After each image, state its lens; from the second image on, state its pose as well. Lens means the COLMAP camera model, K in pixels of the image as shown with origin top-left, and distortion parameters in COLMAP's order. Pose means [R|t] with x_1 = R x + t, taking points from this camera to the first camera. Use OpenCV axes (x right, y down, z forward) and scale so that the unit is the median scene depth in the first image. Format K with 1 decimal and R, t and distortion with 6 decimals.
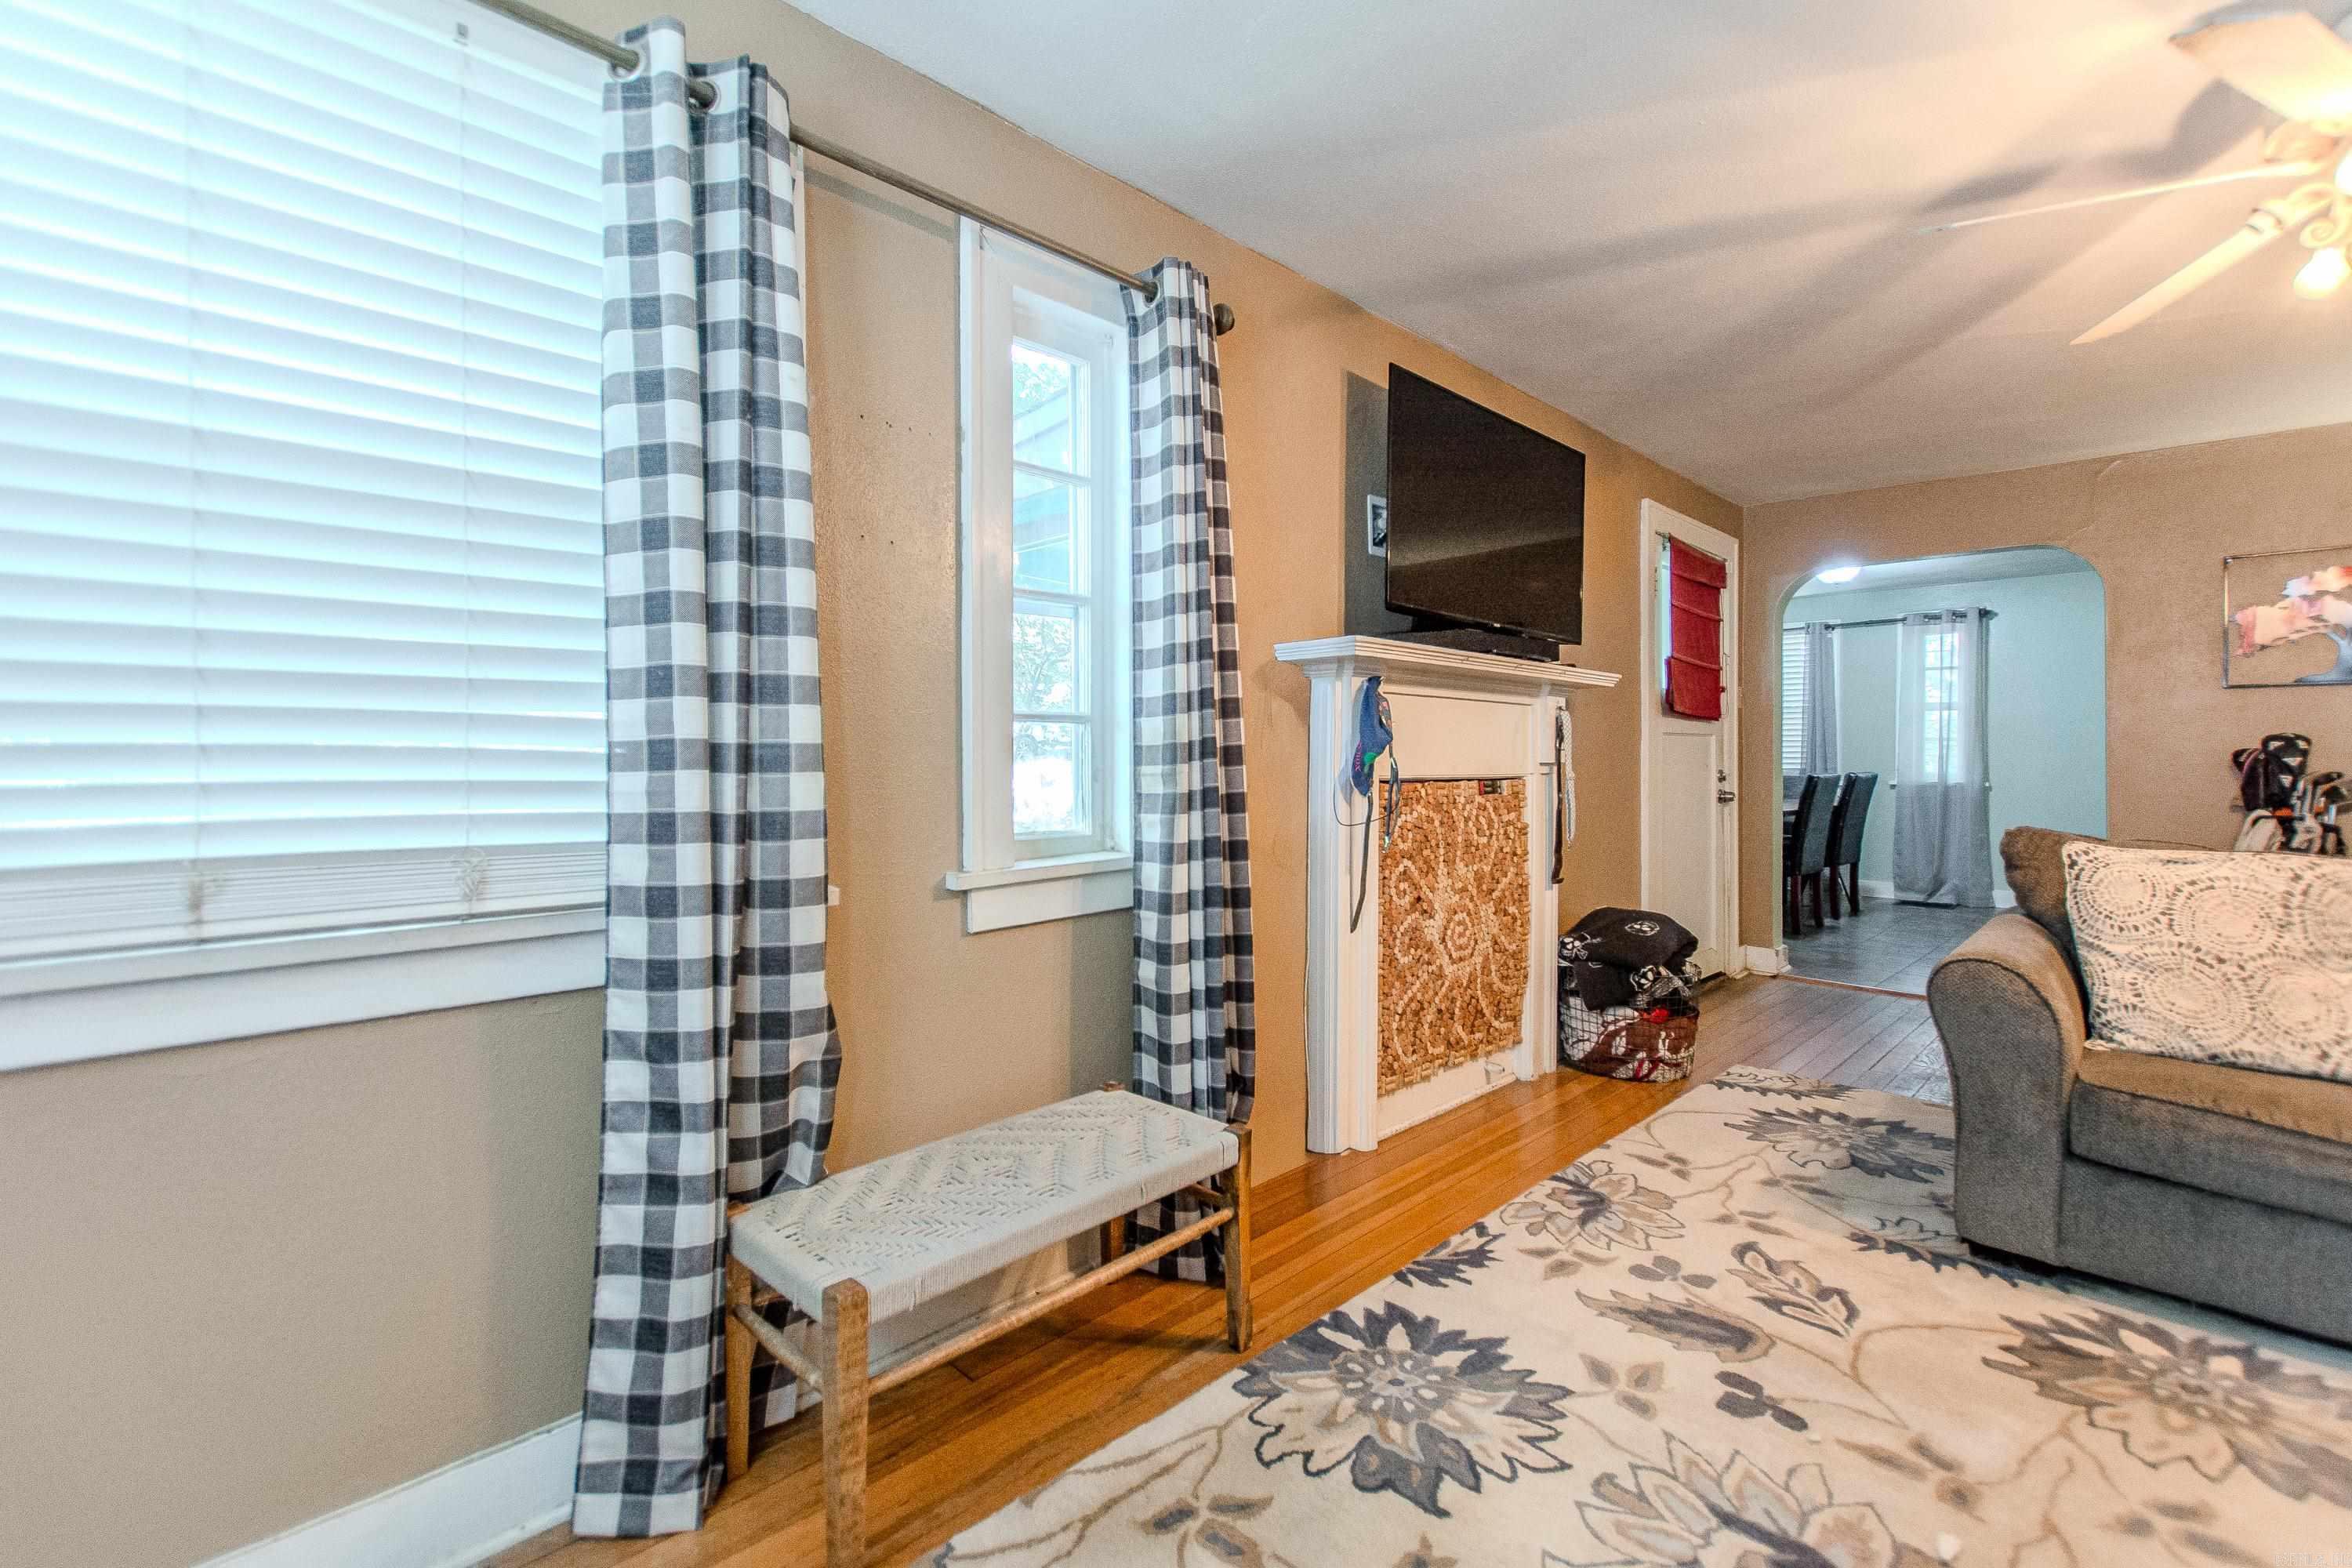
lens RADIAL K [[1038.8, 0, 1176.4], [0, 1038.8, 766.0], [0, 0, 1]] dist [-0.002370, -0.000205]
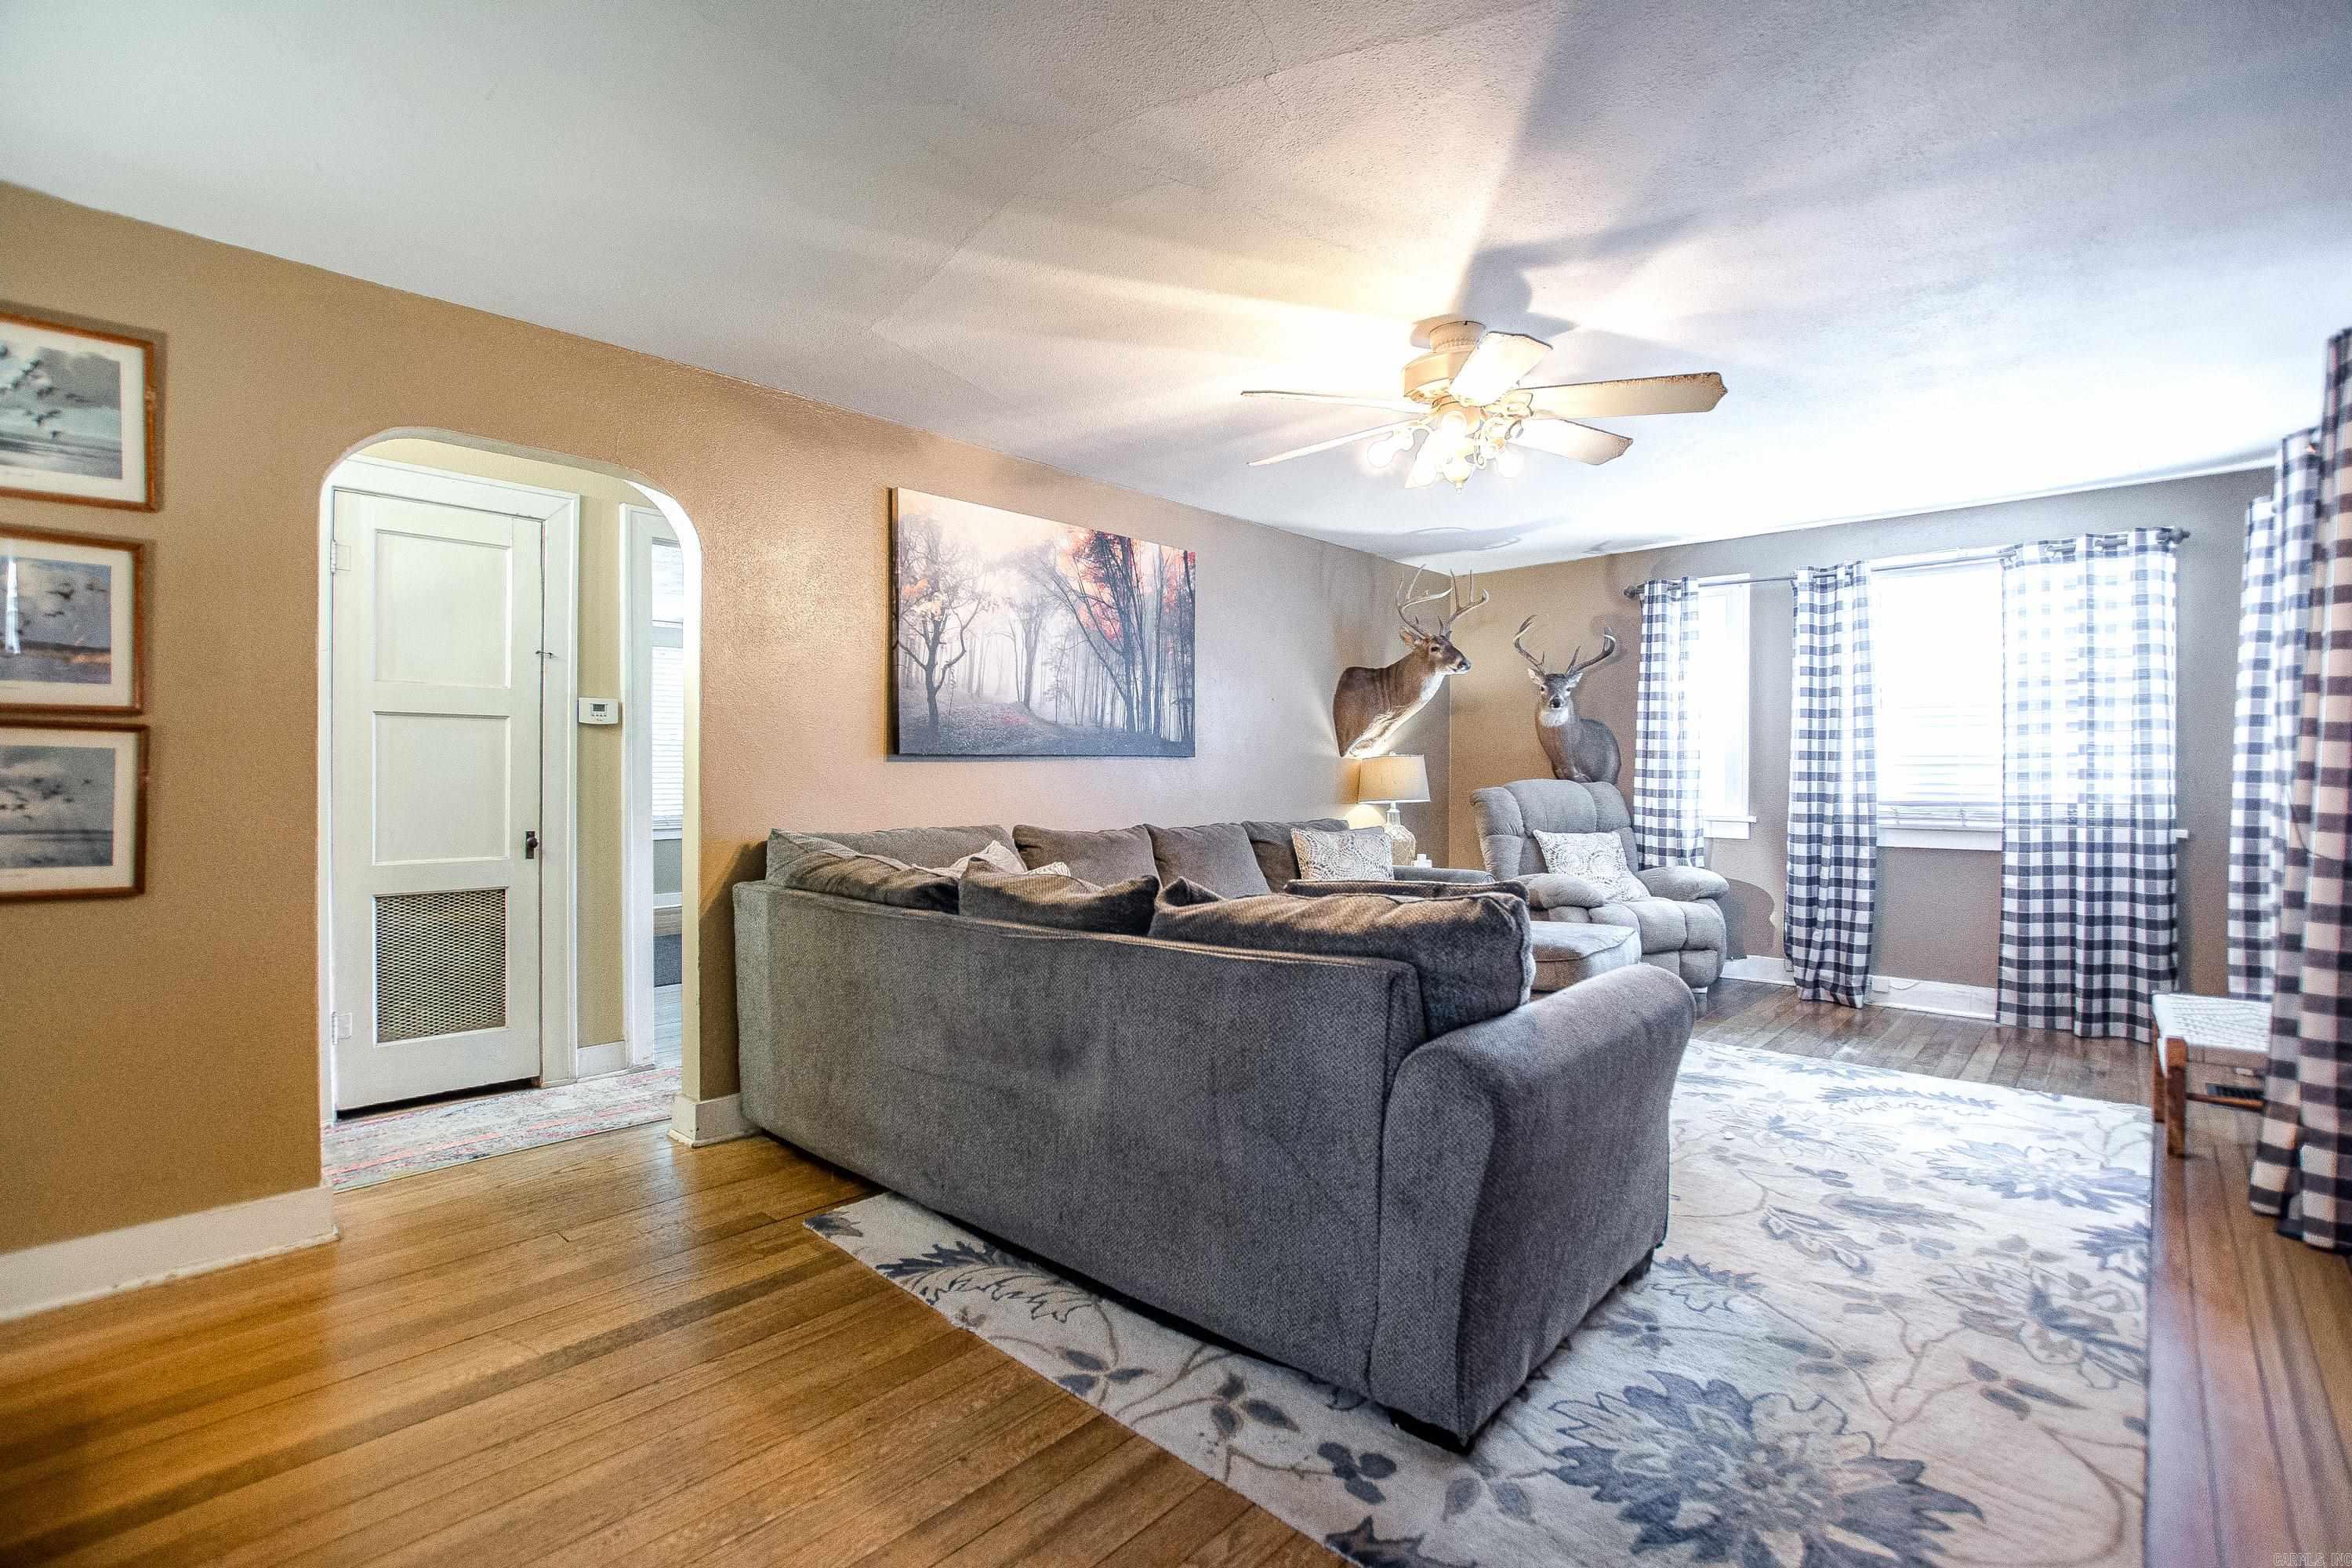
lens RADIAL K [[1067.1, 0, 1220.4], [0, 1067.1, 772.1], [0, 0, 1]] dist [-0.024702, 0.000208]
pose [[-0.997150, 0.003310, -0.075368, 1.272535], [0.002877, 0.999979, 0.005853, -0.022562], [0.075385, 0.005619, -0.997139, 2.012525]]
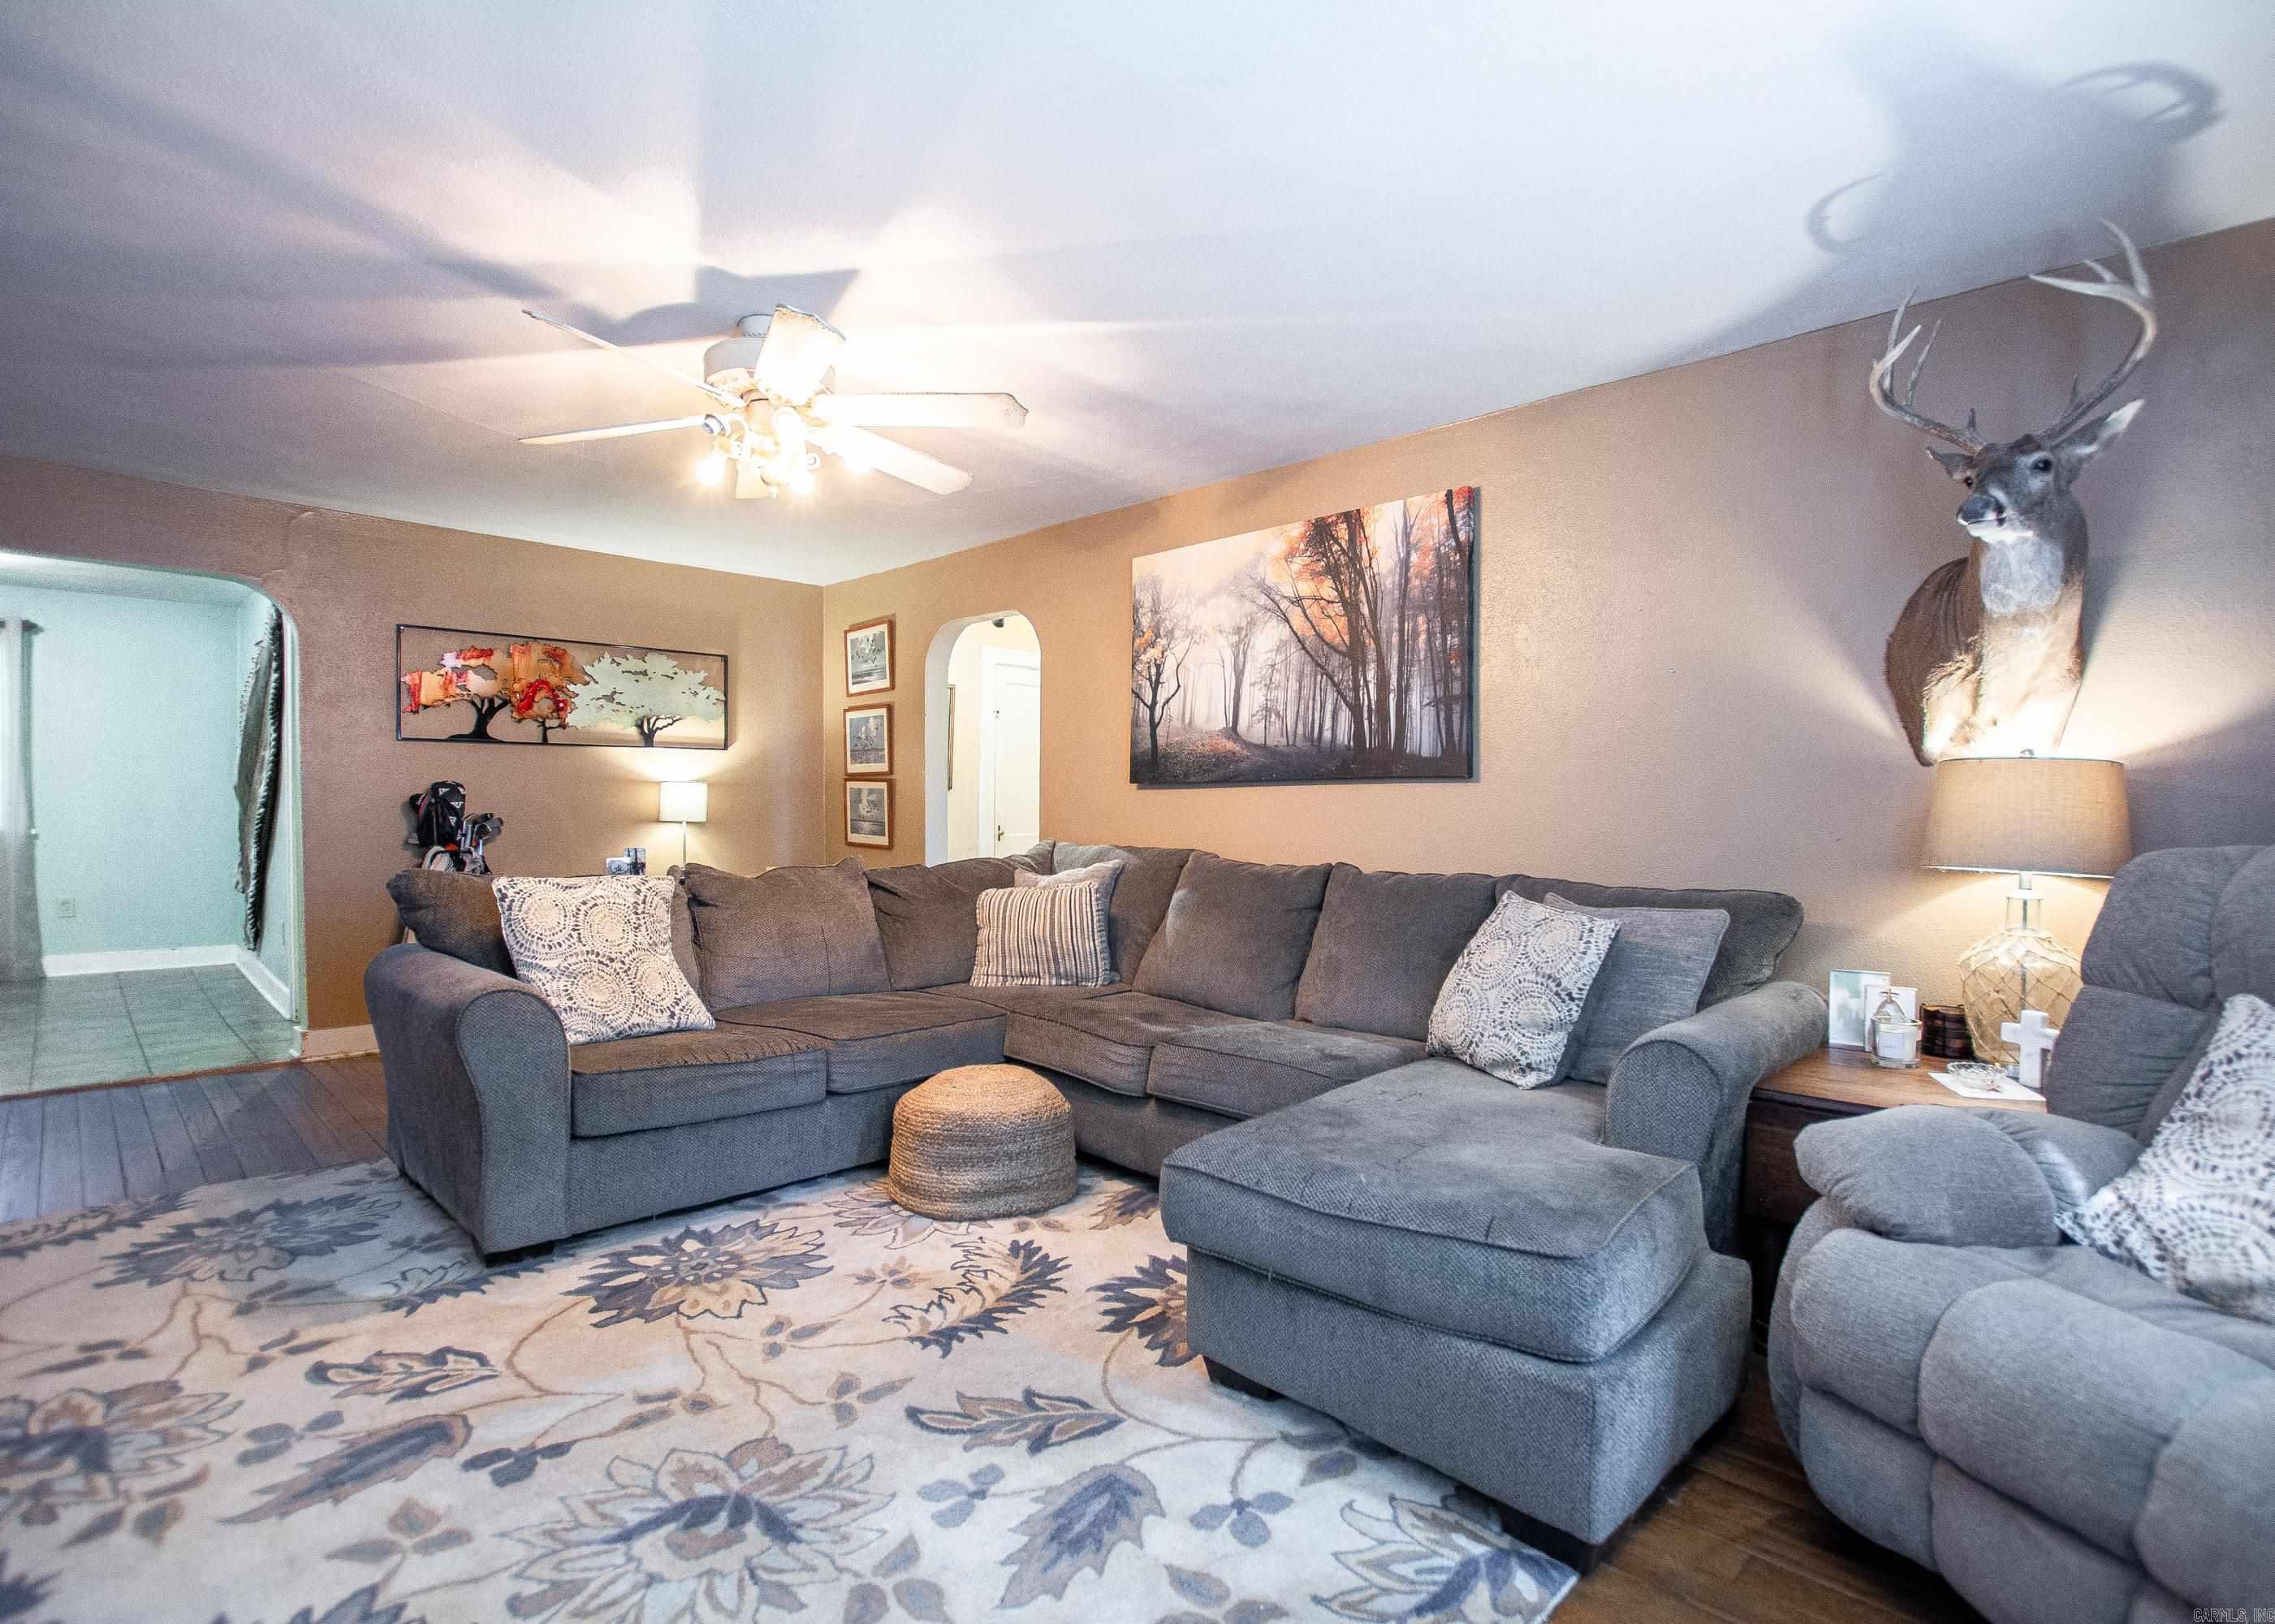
lens RADIAL K [[1111.1, 0, 1210.1], [0, 1111.1, 808.5], [0, 0, 1]] dist [-0.049120, 0.010980]
pose [[-0.043562, -0.004325, 0.999041, -0.379418], [0.003774, 0.999983, 0.004494, -0.004309], [-0.999044, 0.003966, -0.043545, 0.304827]]
